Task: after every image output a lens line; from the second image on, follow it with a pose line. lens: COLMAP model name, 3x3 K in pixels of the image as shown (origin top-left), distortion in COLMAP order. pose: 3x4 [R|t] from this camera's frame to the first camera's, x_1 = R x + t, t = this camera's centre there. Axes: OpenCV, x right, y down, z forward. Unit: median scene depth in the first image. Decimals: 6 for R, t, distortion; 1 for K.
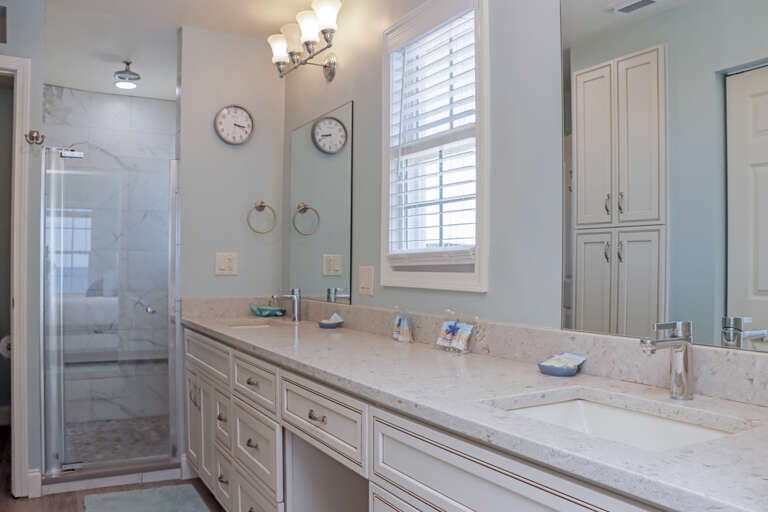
lens RADIAL K [[637.8, 0, 384.0], [0, 637.8, 256.0], [0, 0, 1]] dist [-0.174338, 0.143205]
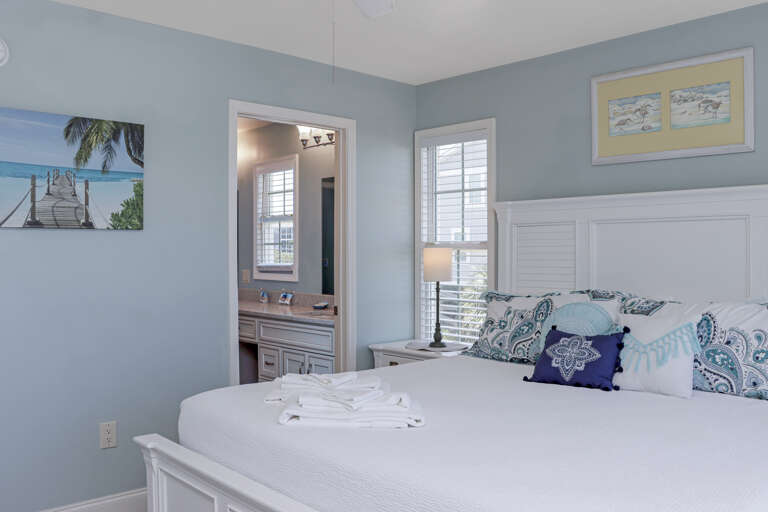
lens RADIAL K [[637.8, 0, 384.0], [0, 637.8, 256.0], [0, 0, 1]] dist [-0.174338, 0.143205]
pose [[0.971128, -0.017558, 0.237910, -0.106521], [0.011516, 0.999575, 0.026762, -0.107999], [-0.238279, -0.023250, 0.970918, -1.533299]]
